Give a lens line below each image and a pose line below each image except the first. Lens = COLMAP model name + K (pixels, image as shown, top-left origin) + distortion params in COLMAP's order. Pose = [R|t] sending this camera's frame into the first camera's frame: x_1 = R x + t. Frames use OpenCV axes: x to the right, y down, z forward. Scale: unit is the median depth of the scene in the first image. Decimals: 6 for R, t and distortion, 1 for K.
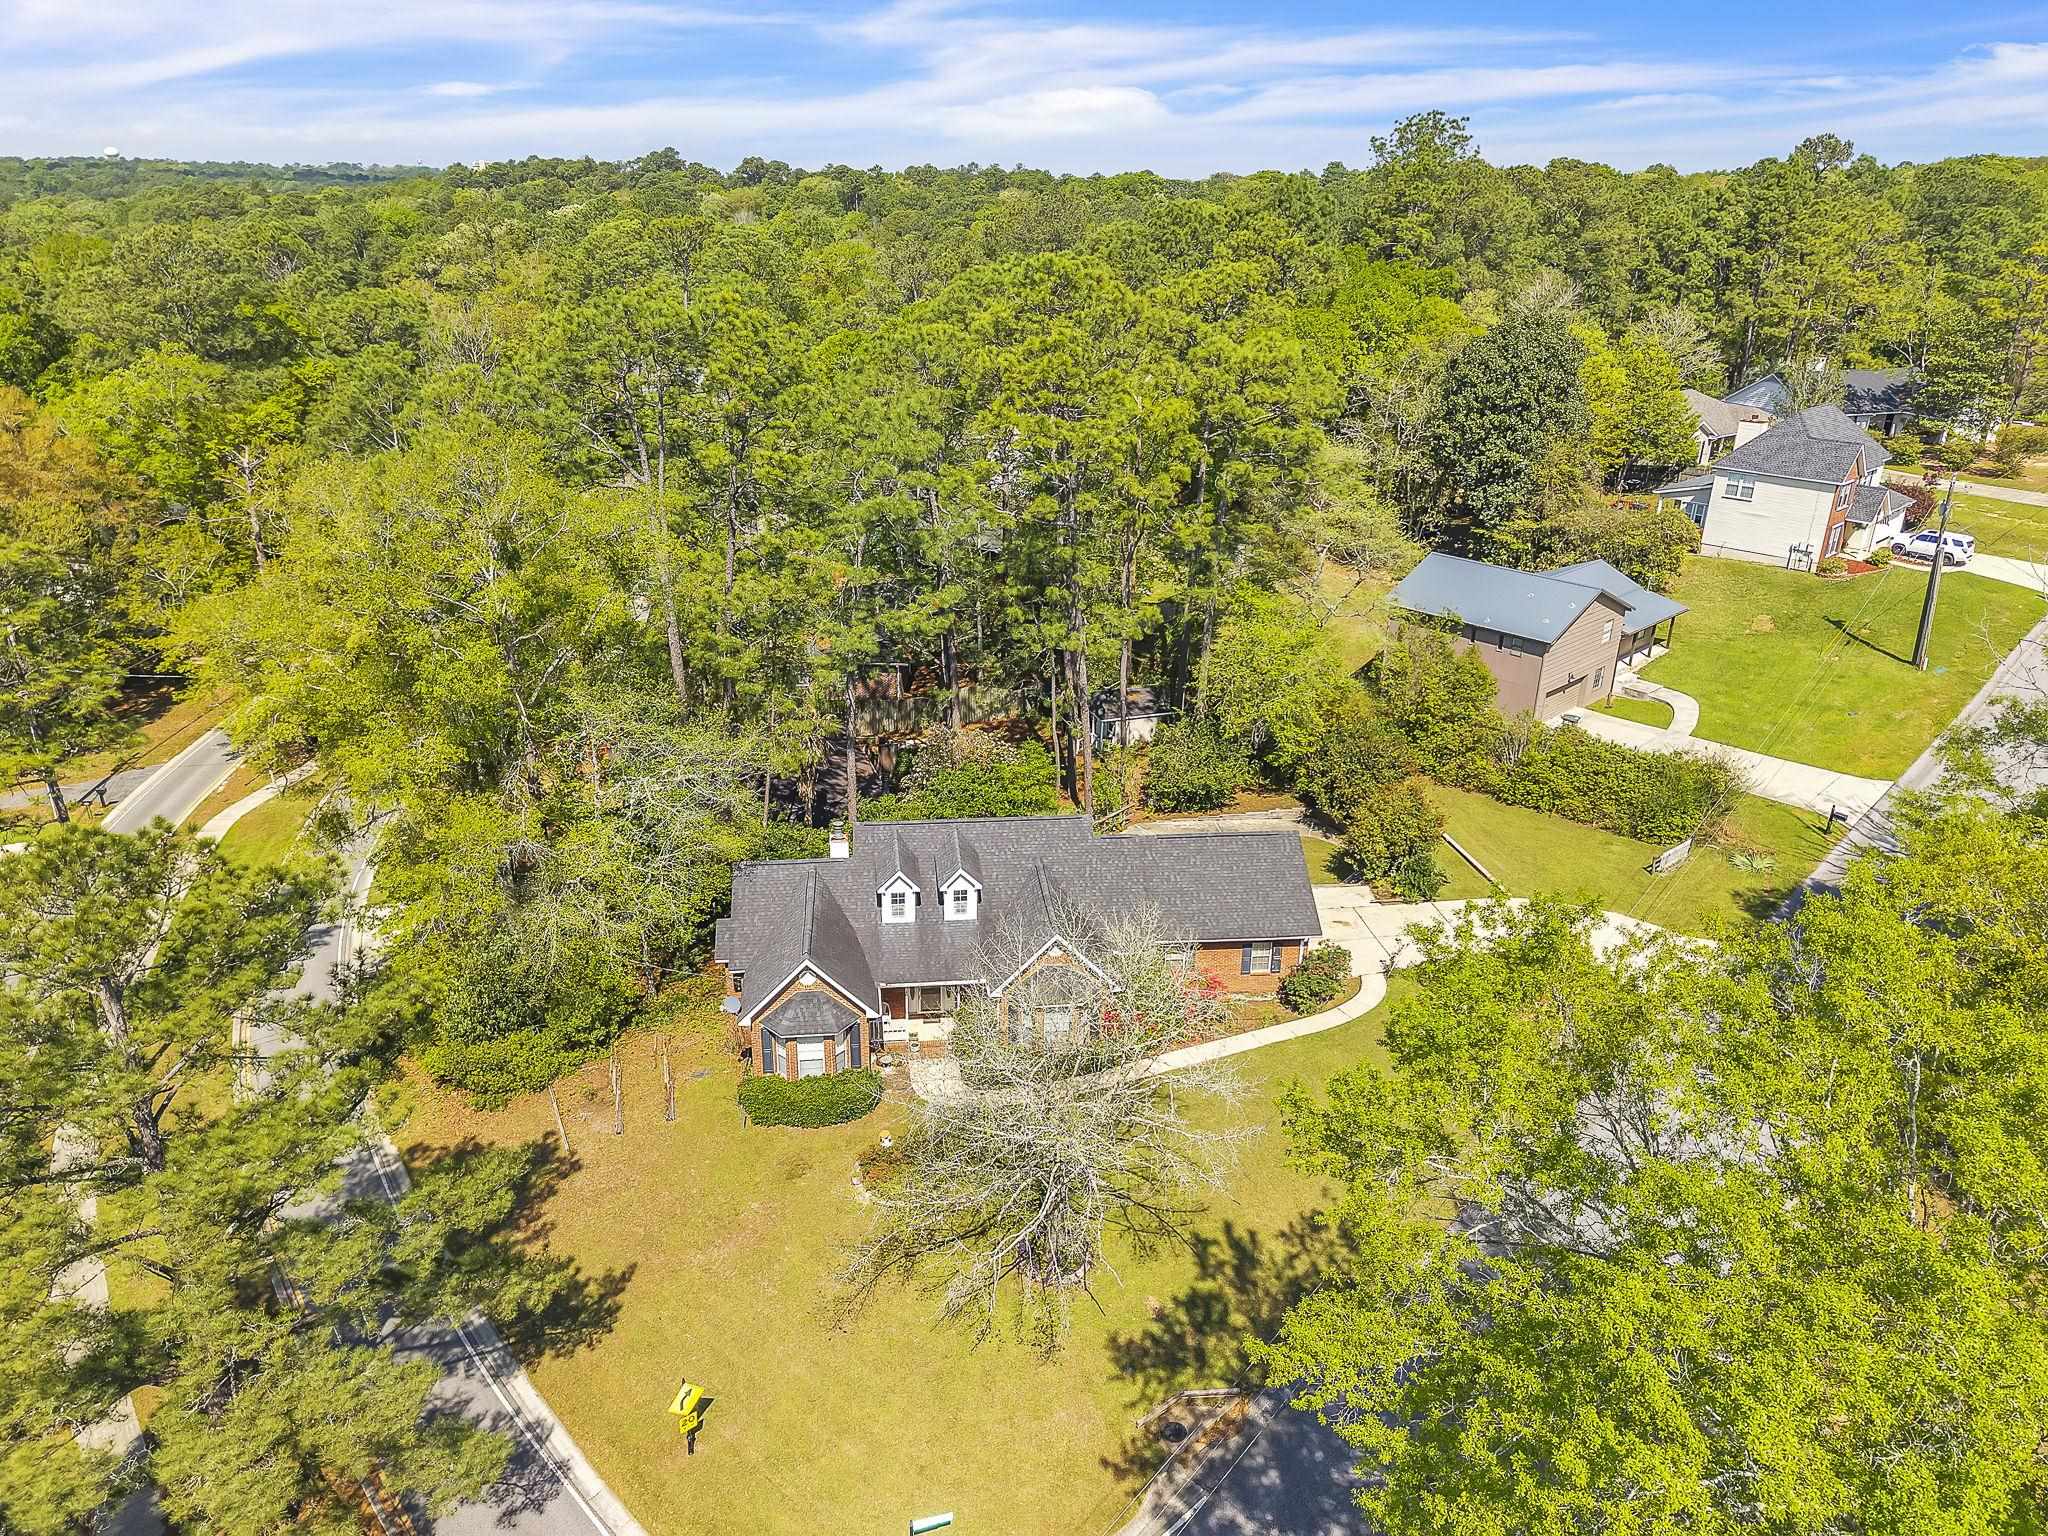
lens RADIAL K [[1421.1, 0, 1050.0], [0, 1421.1, 752.7], [0, 0, 1]] dist [0.030115, -0.021346]
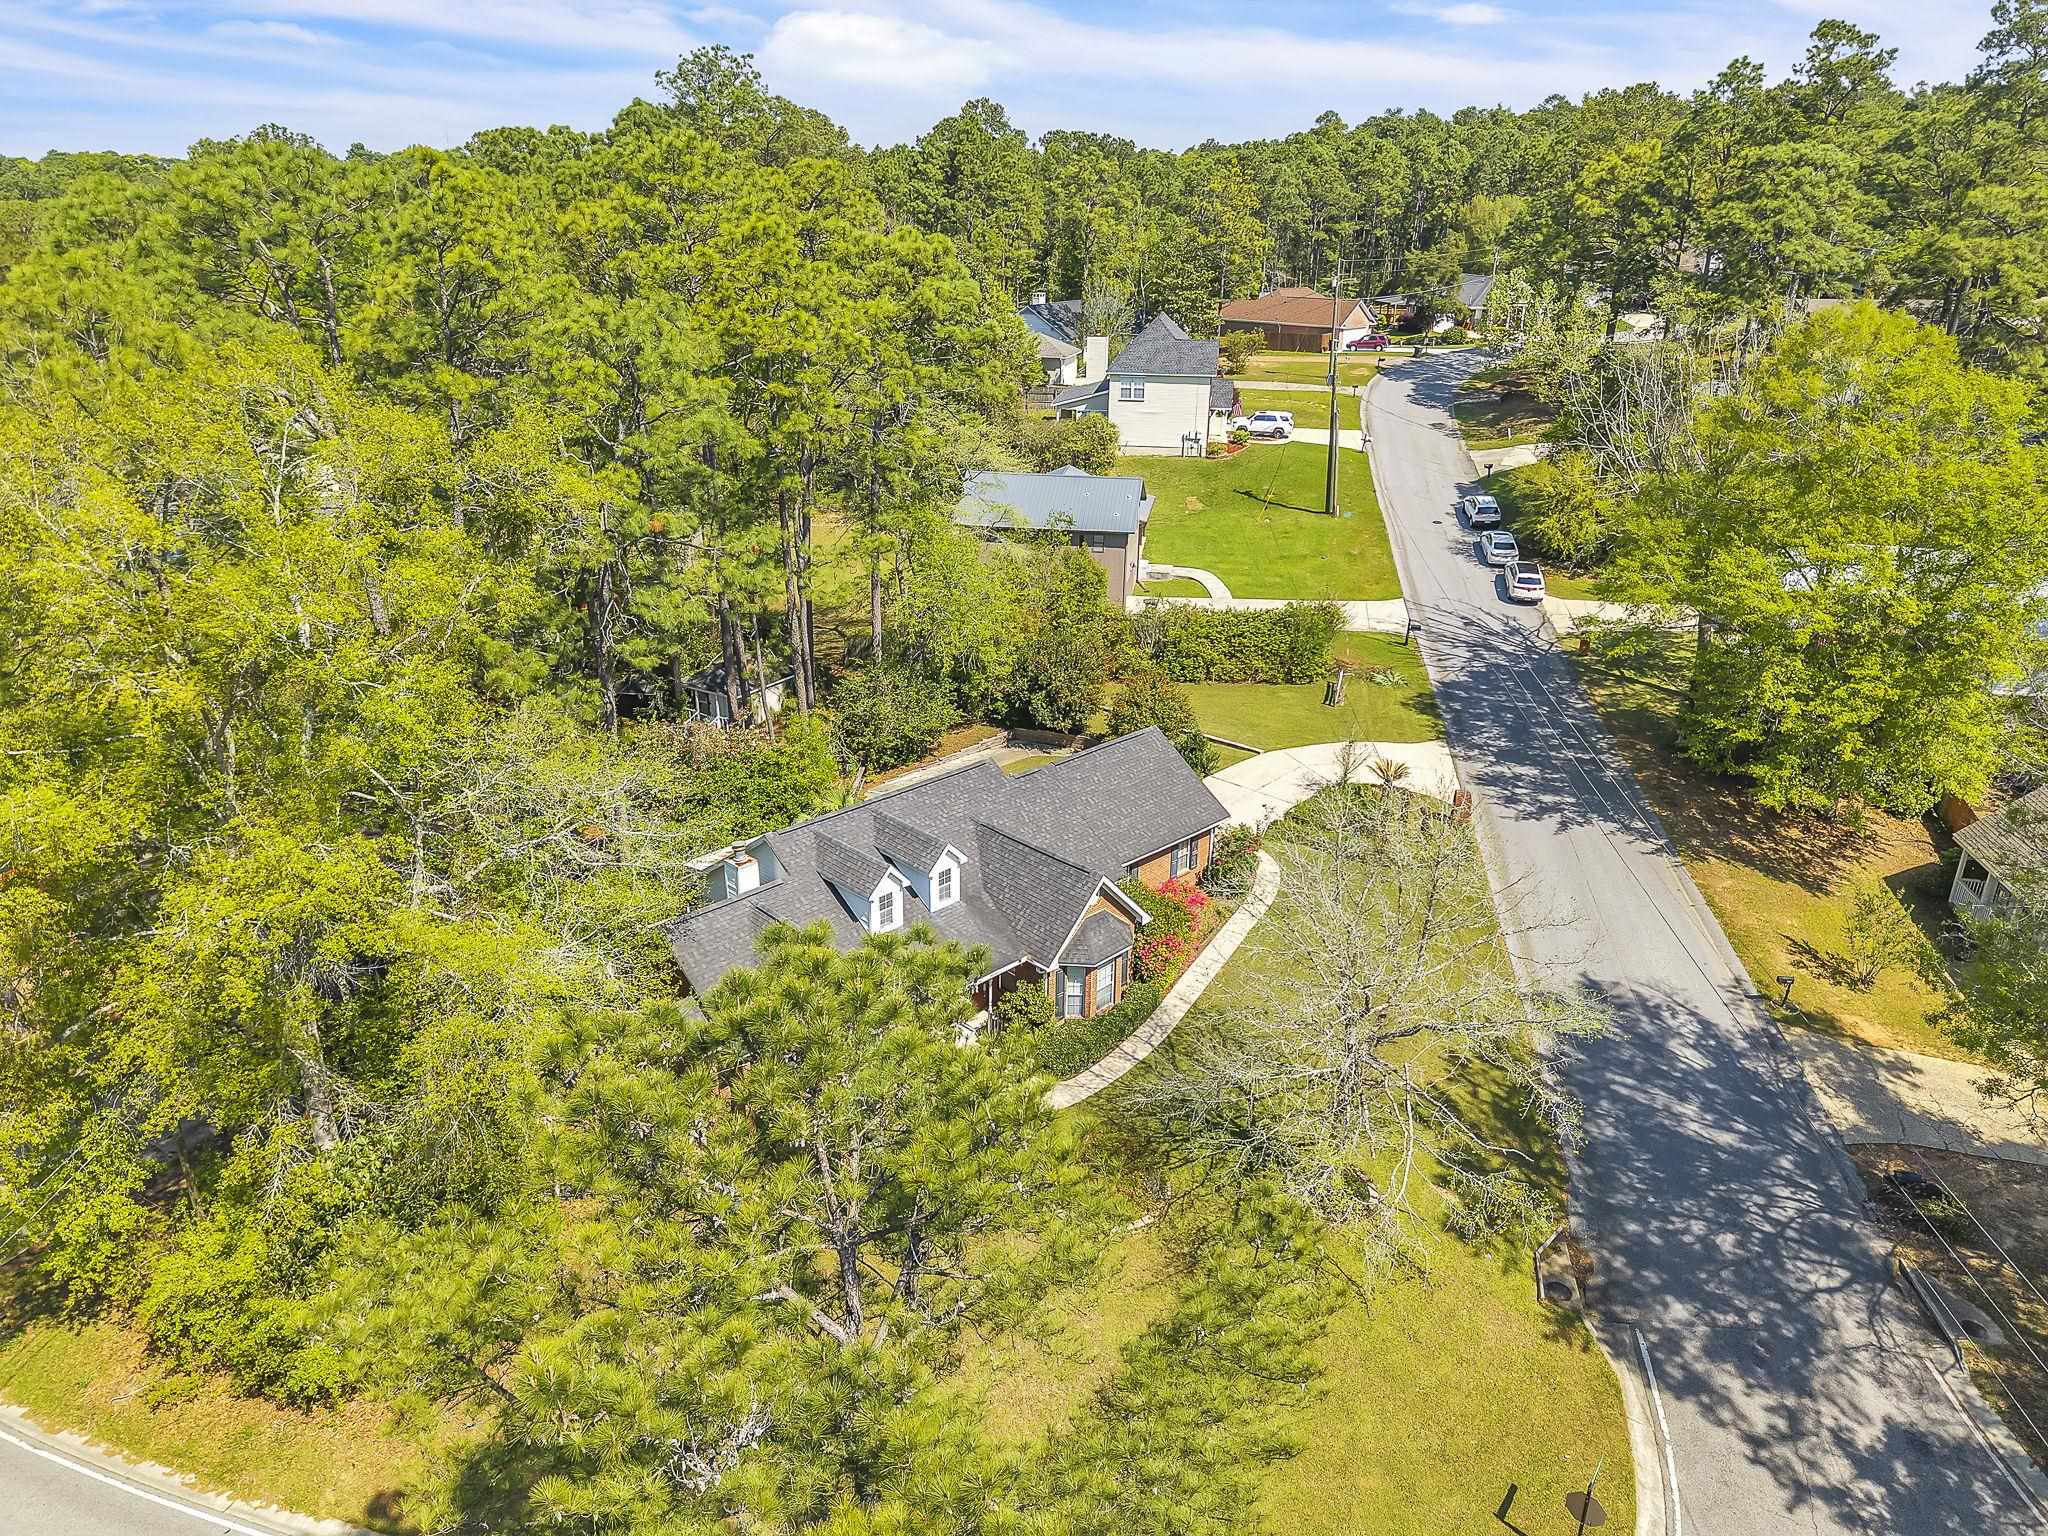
lens RADIAL K [[1396.2, 0, 1043.6], [0, 1396.2, 769.0], [0, 0, 1]] dist [0.025582, -0.012984]
pose [[0.780530, -0.240298, 0.577088, -0.479067], [0.231979, 0.968589, 0.089560, -0.021357], [-0.580482, 0.063968, 0.811756, 0.296319]]
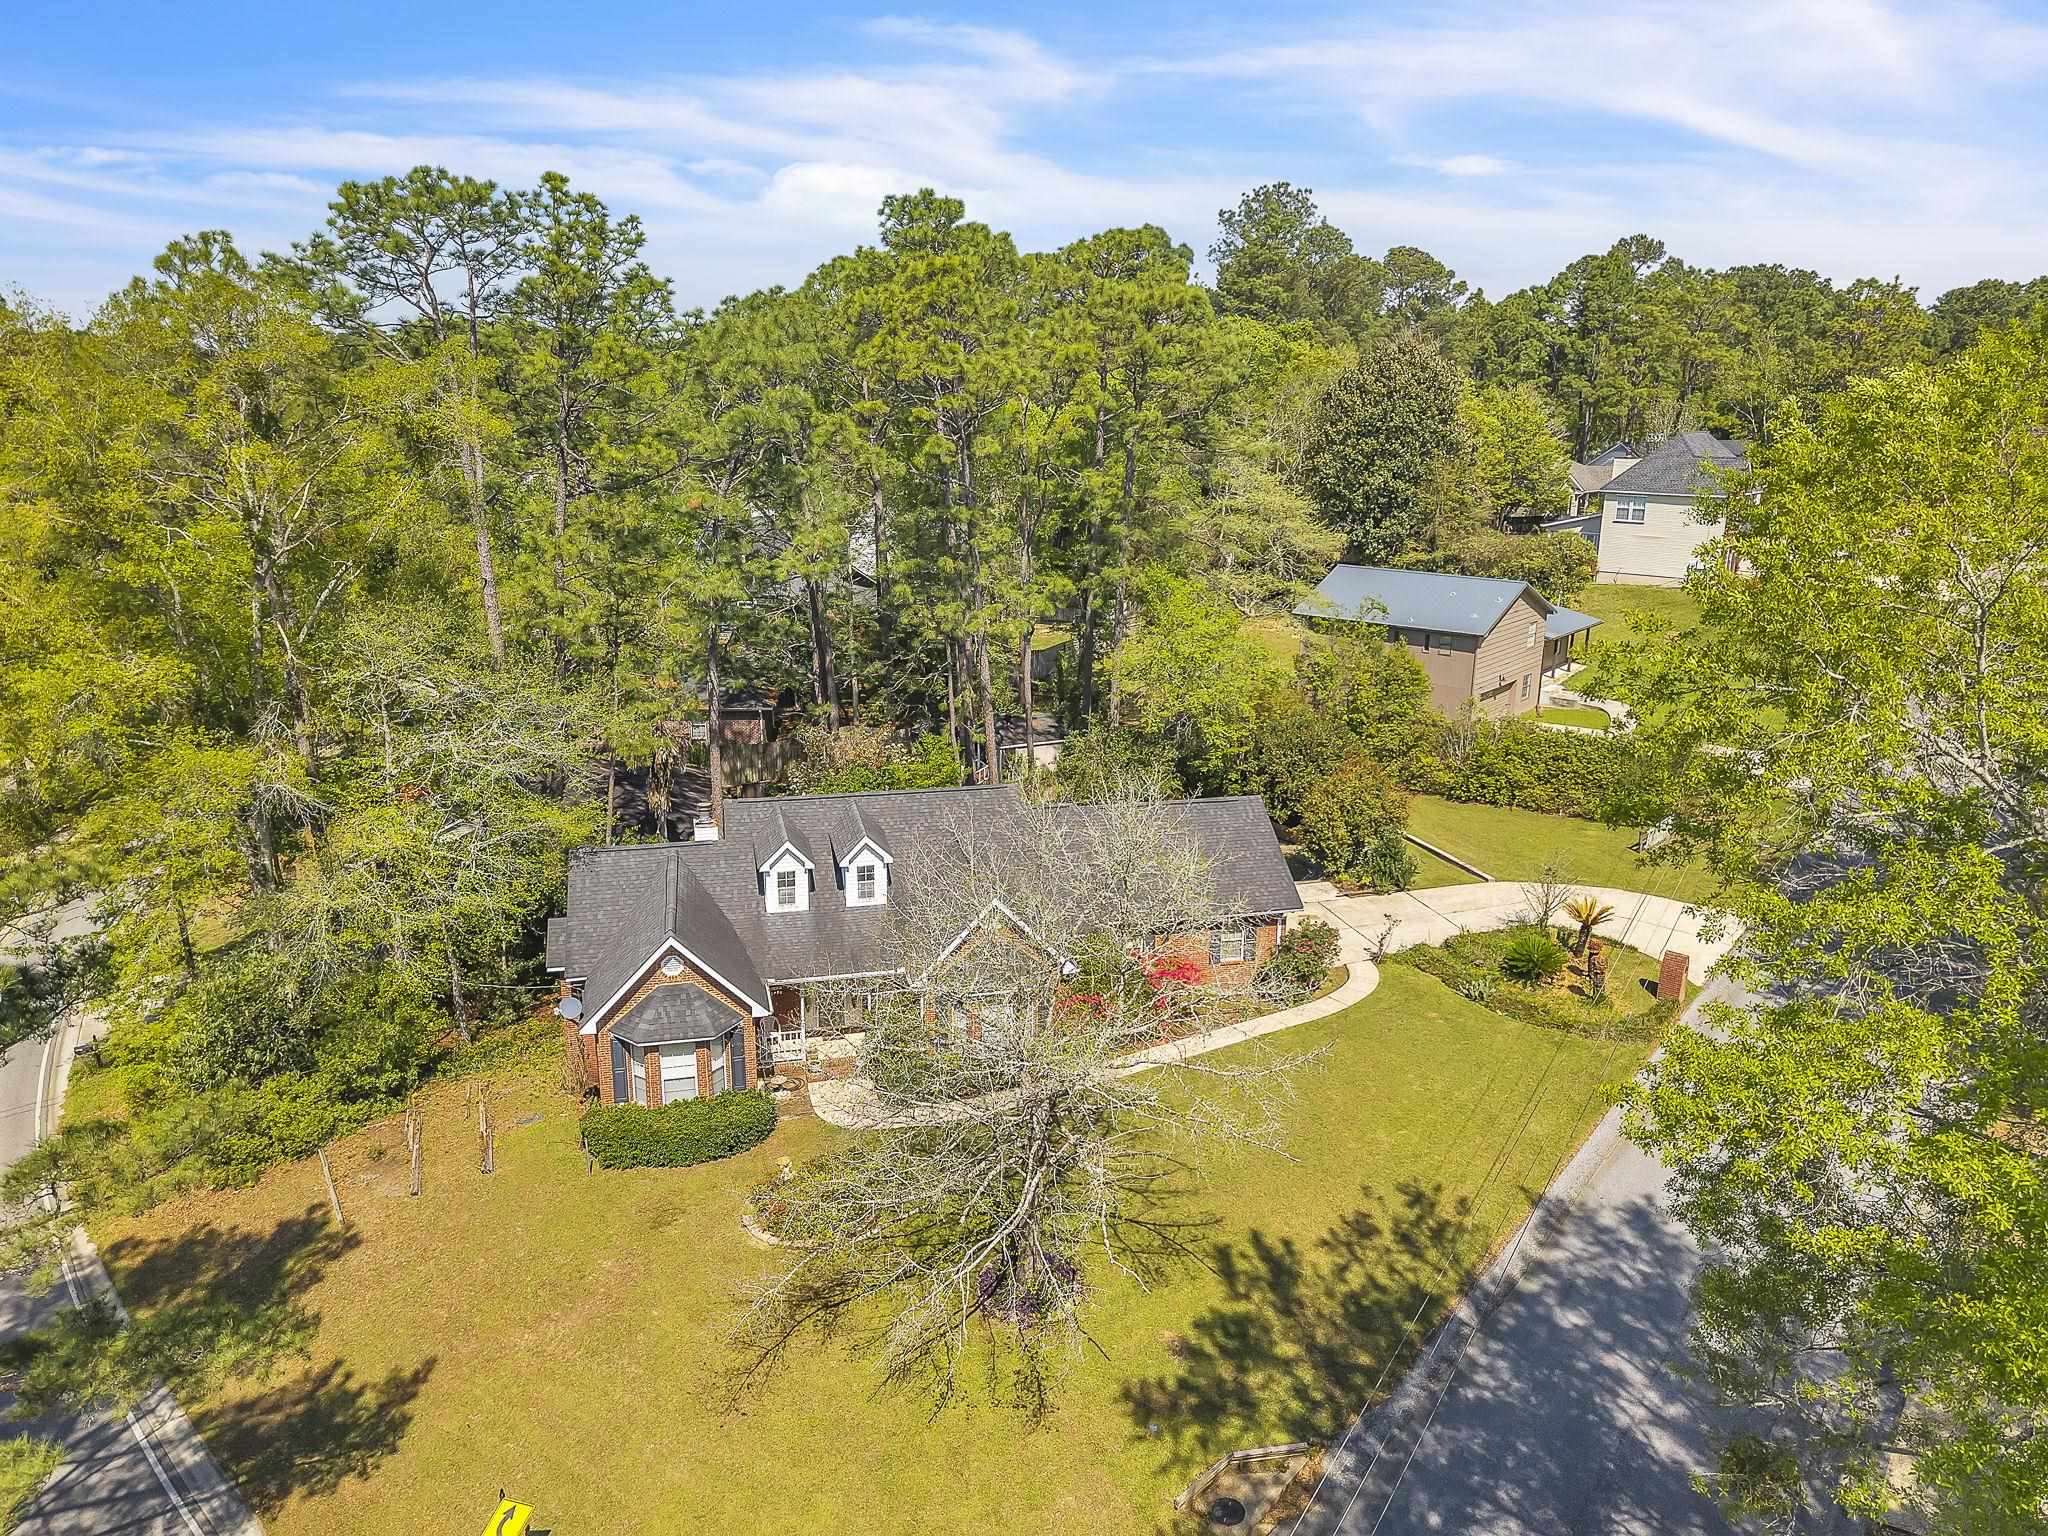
lens RADIAL K [[1396.2, 0, 1043.6], [0, 1396.2, 769.0], [0, 0, 1]] dist [0.025582, -0.012984]
pose [[0.993186, -0.038860, 0.109873, -0.047455], [0.051677, 0.991866, -0.116324, 0.139496], [-0.104459, 0.121209, 0.987115, 0.208613]]
